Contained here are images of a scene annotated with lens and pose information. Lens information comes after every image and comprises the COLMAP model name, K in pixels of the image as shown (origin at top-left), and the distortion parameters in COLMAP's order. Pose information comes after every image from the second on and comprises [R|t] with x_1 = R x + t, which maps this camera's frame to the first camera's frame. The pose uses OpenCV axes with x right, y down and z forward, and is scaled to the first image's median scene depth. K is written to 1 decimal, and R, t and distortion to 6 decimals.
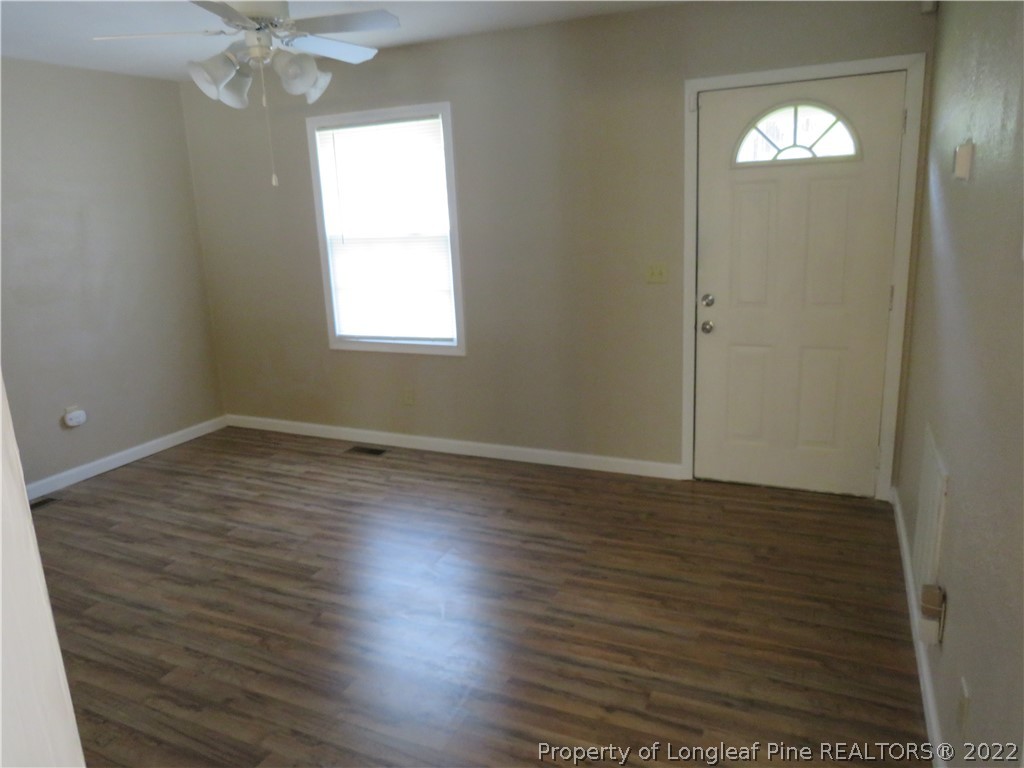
lens RADIAL K [[714.3, 0, 513.9], [0, 714.3, 392.5], [0, 0, 1]] dist [-0.023241, 0.004173]
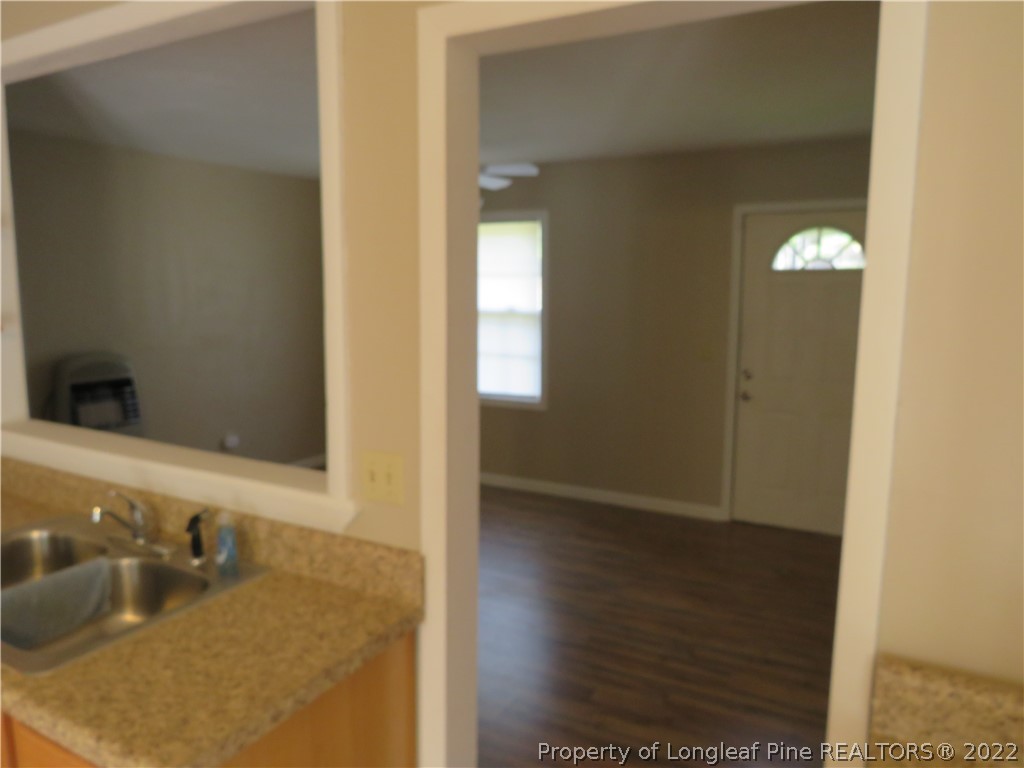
lens RADIAL K [[714.3, 0, 521.3], [0, 714.3, 390.7], [0, 0, 1]] dist [-0.023241, 0.004173]
pose [[0.997126, 0.055588, -0.051466, -0.061502], [-0.060820, 0.992463, -0.106389, 0.059263], [0.045164, 0.109213, 0.992992, -0.275497]]
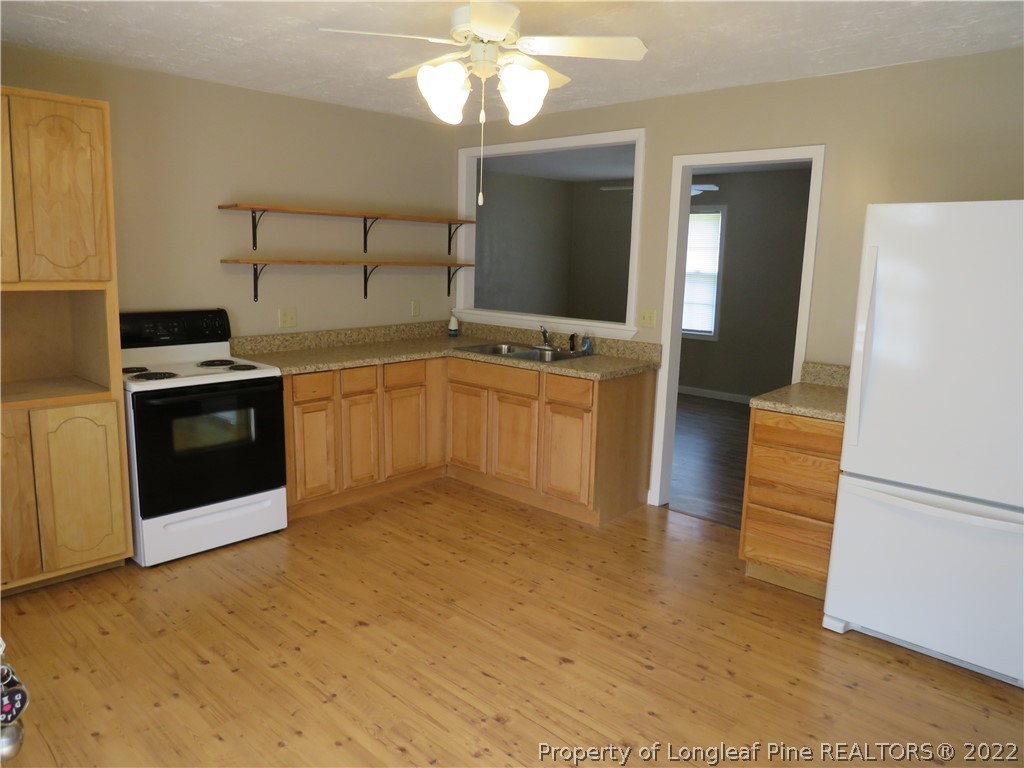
lens RADIAL K [[714.3, 0, 512.5], [0, 714.3, 381.9], [0, 0, 1]] dist [-0.023241, 0.004173]
pose [[0.945949, 0.120474, -0.301110, -0.003409], [-0.144044, 0.987913, -0.057257, 0.283390], [0.290573, 0.097536, 0.951869, -1.066752]]
